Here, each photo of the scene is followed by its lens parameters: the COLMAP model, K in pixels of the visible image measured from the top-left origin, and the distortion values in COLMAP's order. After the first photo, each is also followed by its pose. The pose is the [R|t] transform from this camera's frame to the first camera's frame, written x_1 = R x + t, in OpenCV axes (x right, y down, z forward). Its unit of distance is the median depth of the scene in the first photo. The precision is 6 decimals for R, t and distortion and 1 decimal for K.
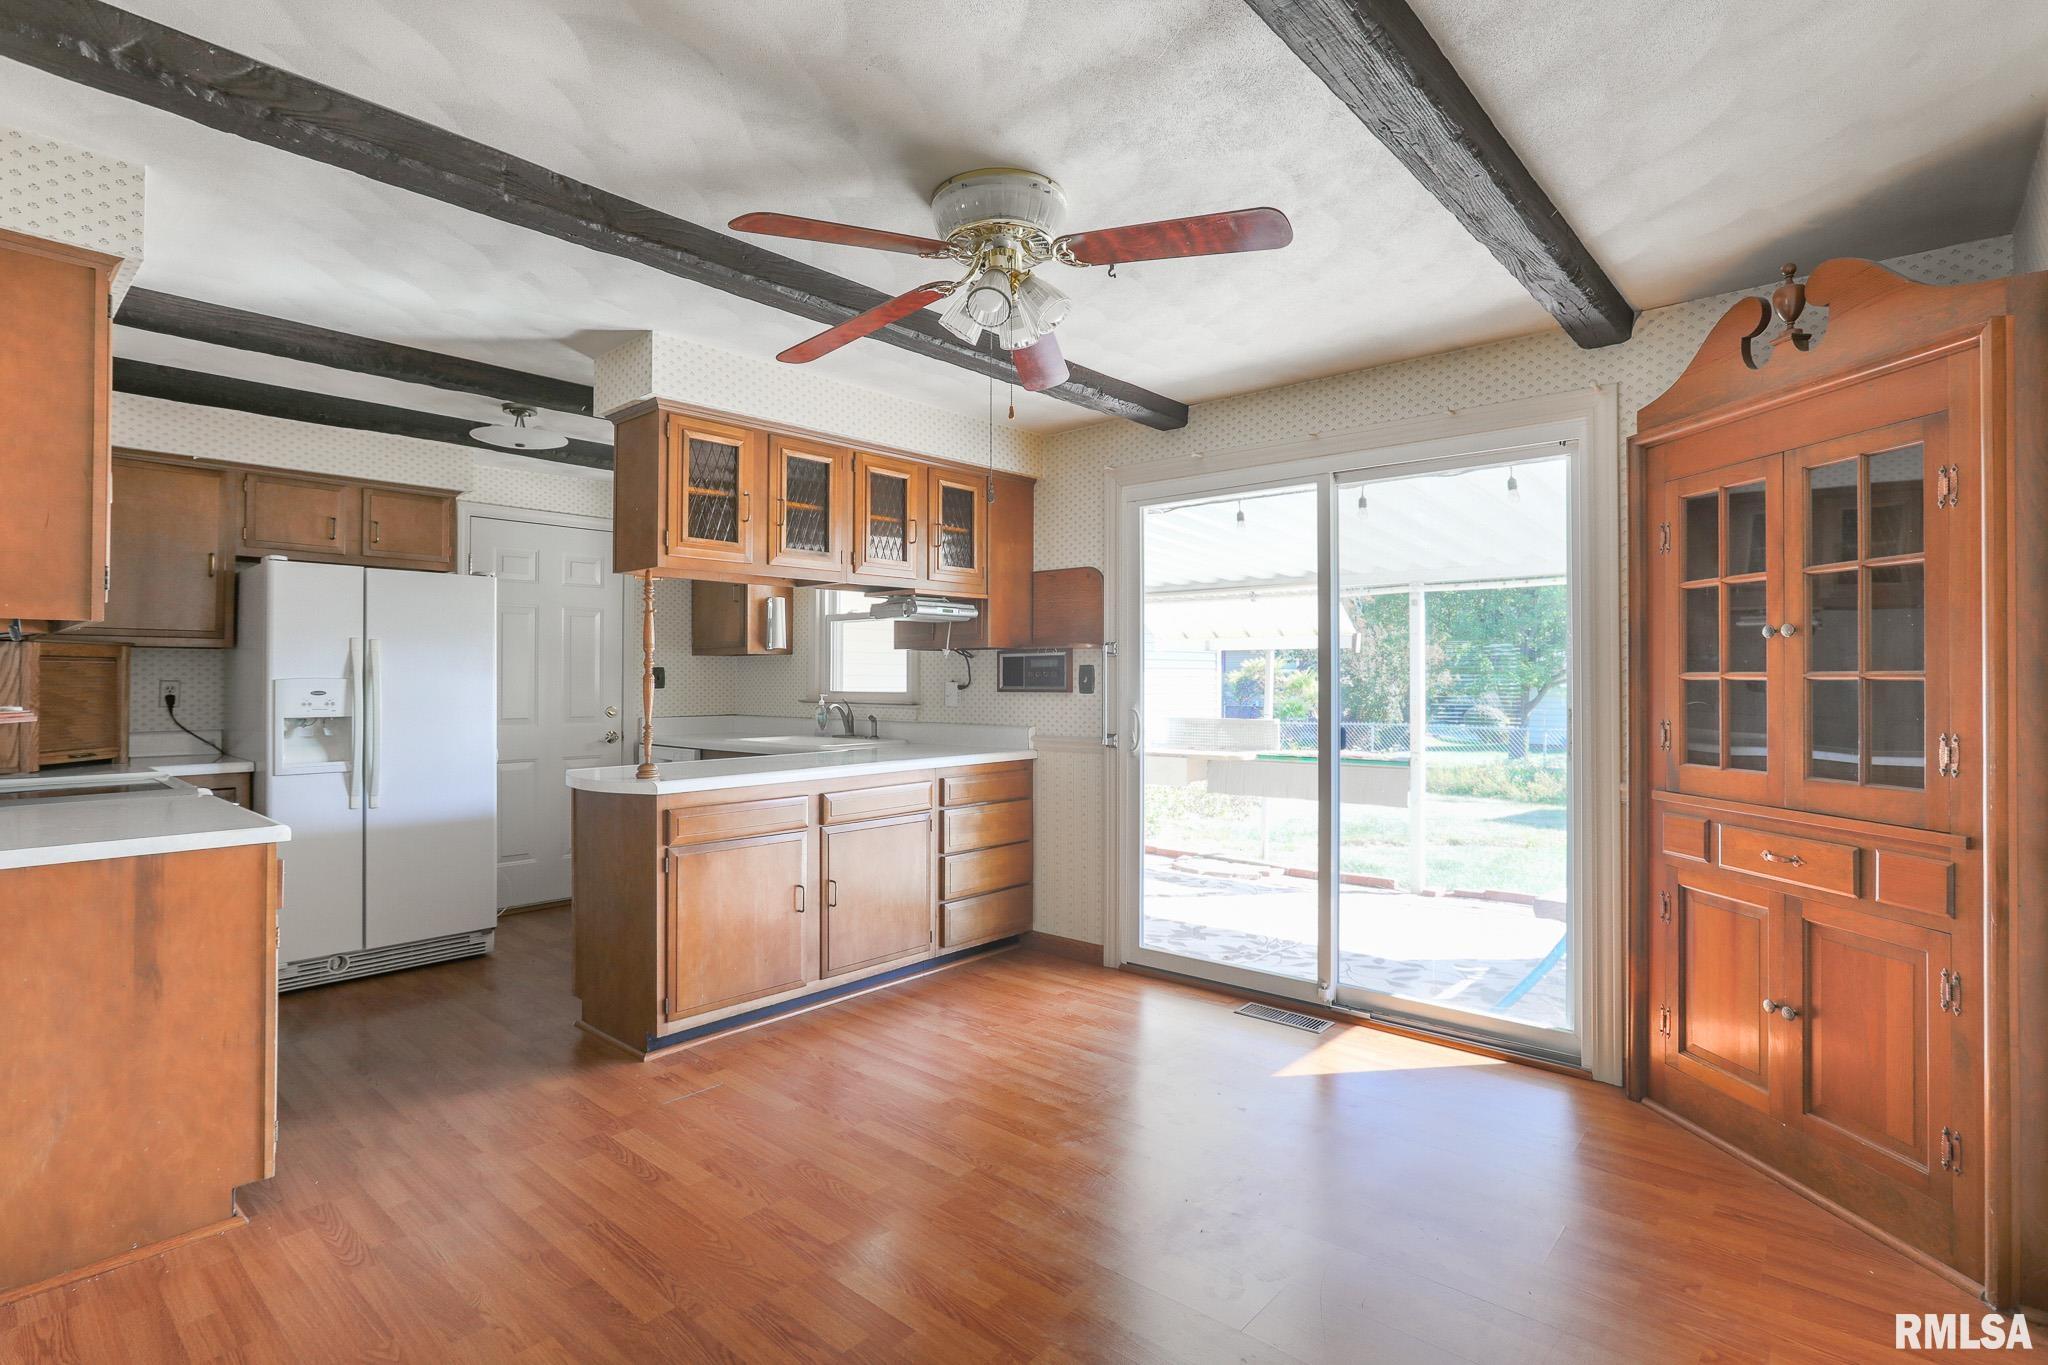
lens RADIAL K [[1008.4, 0, 1021.8], [0, 1008.4, 673.5], [0, 0, 1]] dist [-0.001293, 0.000060]
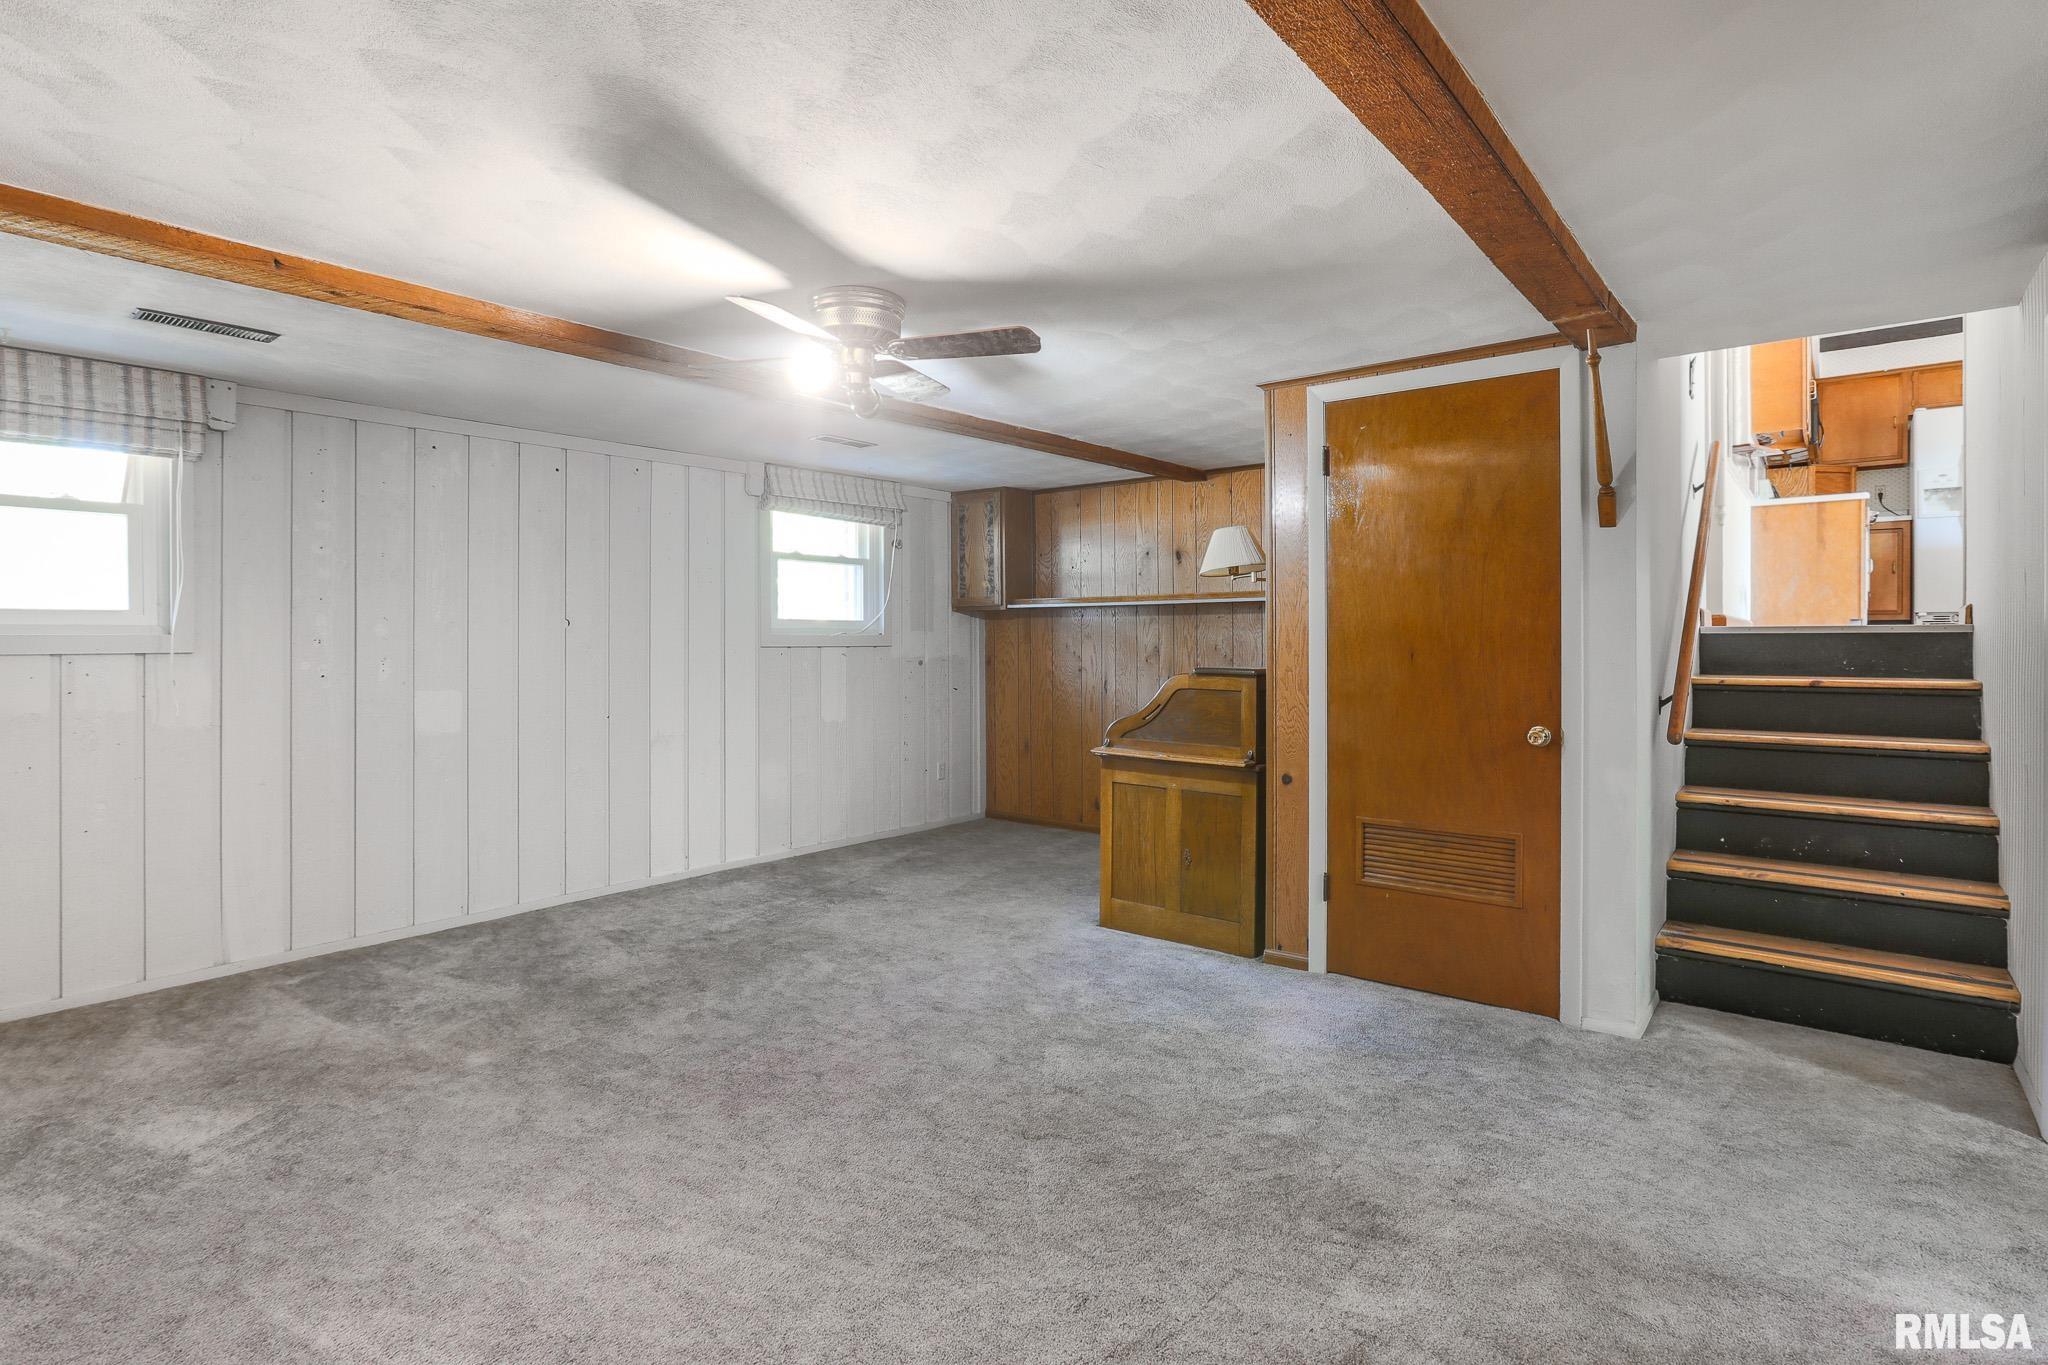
lens RADIAL K [[1011.0, 0, 1036.3], [0, 1011.0, 639.8], [0, 0, 1]] dist [-0.004357, -0.000748]
pose [[0.072247, 0.003851, -0.997379, 1.167158], [0.011754, 0.999920, 0.004713, 0.322804], [0.997318, -0.012064, 0.072196, -0.927406]]
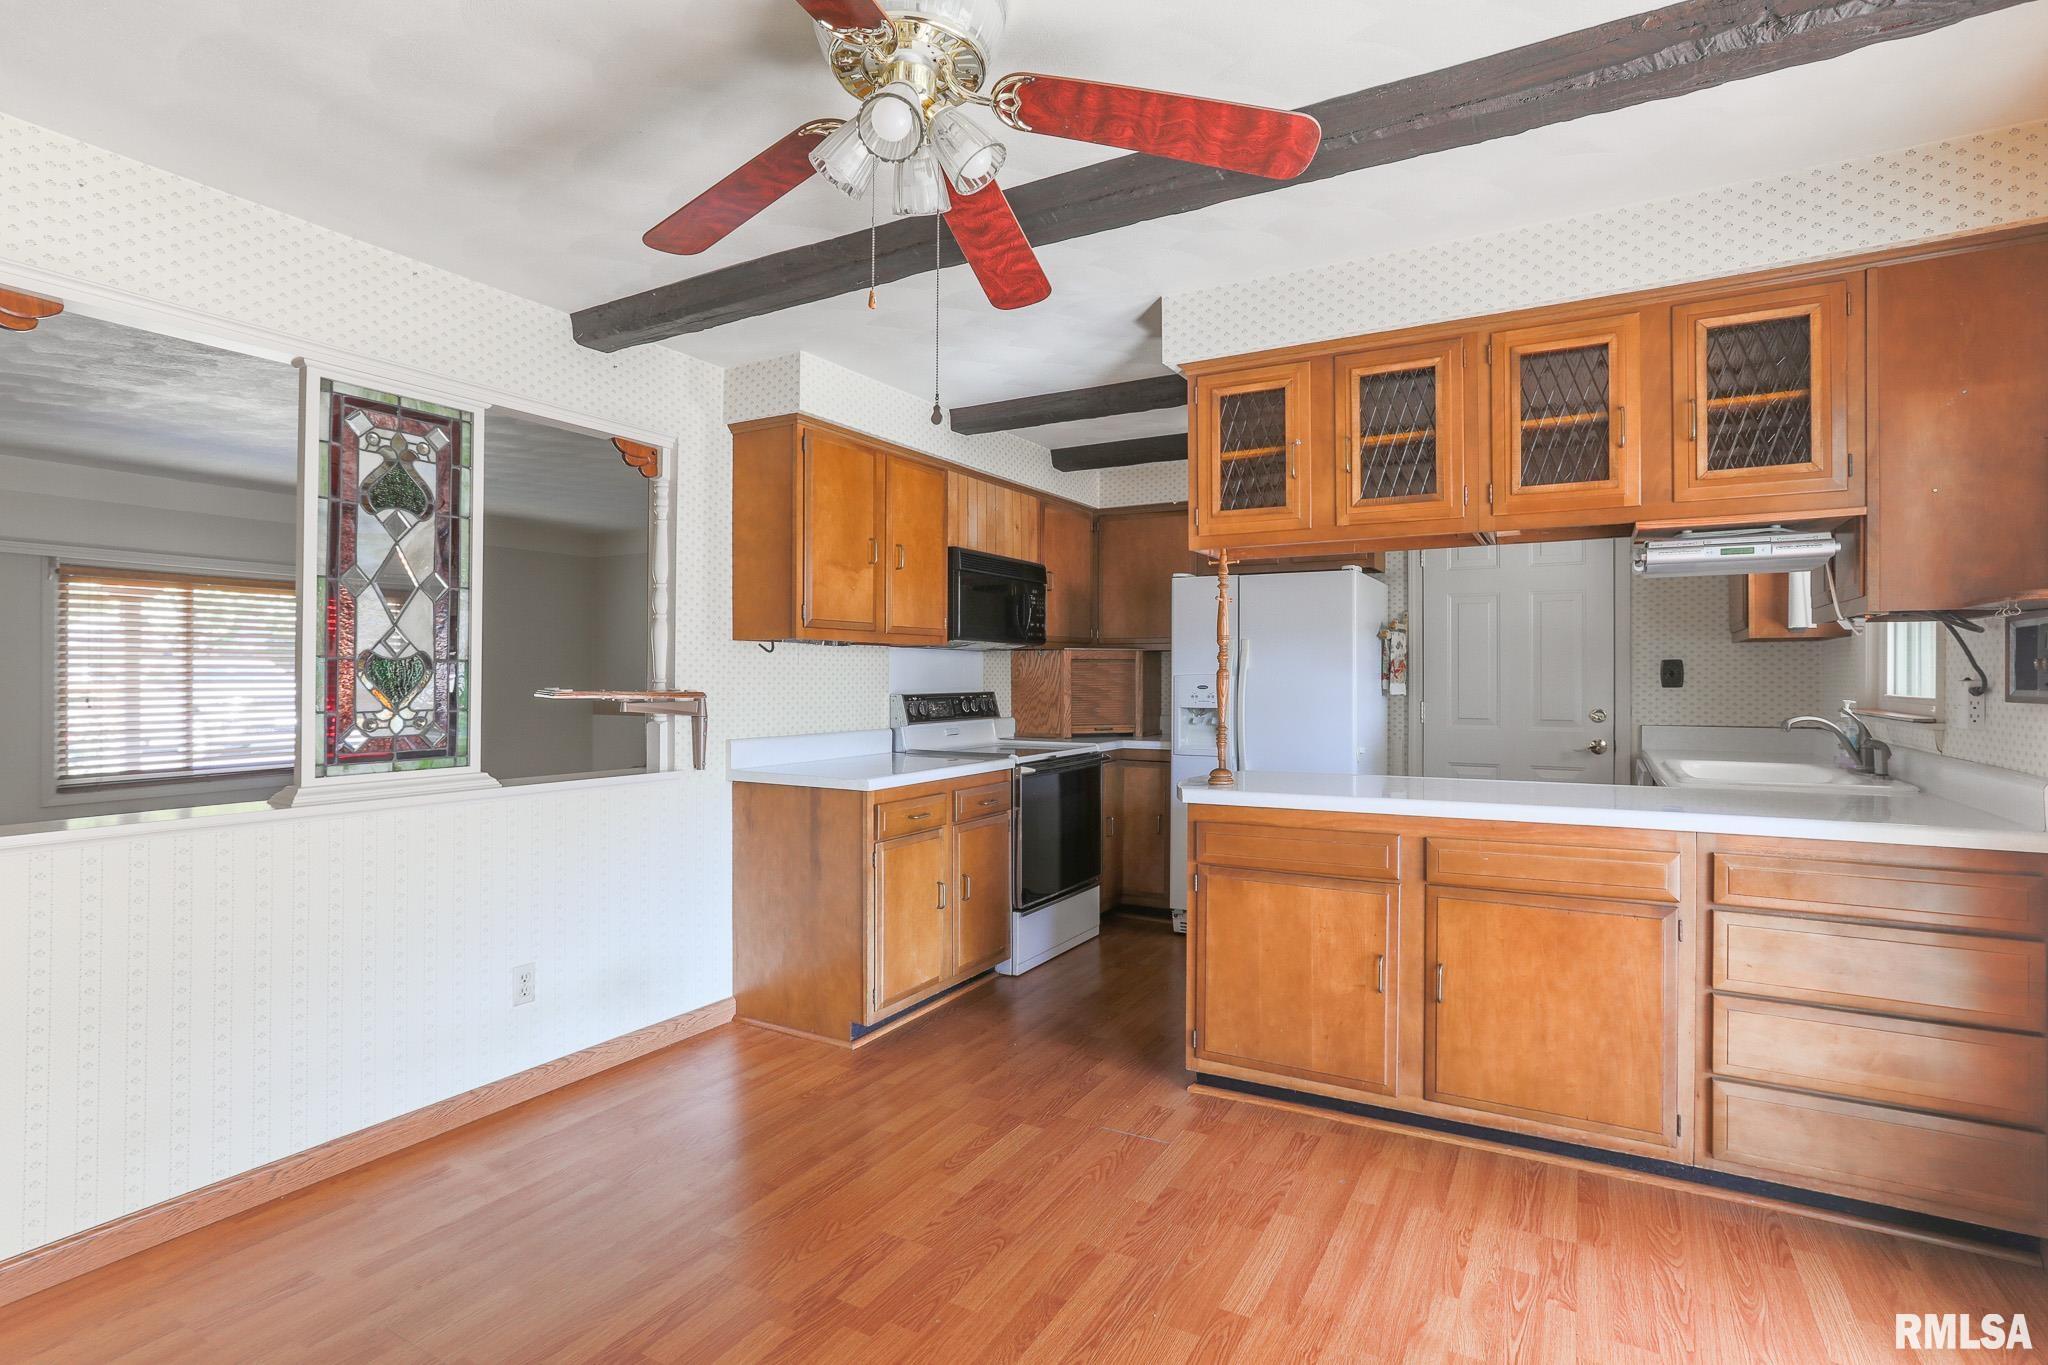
lens RADIAL K [[1017.6, 0, 1026.6], [0, 1017.6, 675.0], [0, 0, 1]] dist [-0.002990, -0.000215]
pose [[0.219601, -0.000389, -0.975590, 0.435098], [0.006240, 0.999980, 0.001006, 0.002944], [0.975570, -0.006309, 0.219599, 0.571928]]
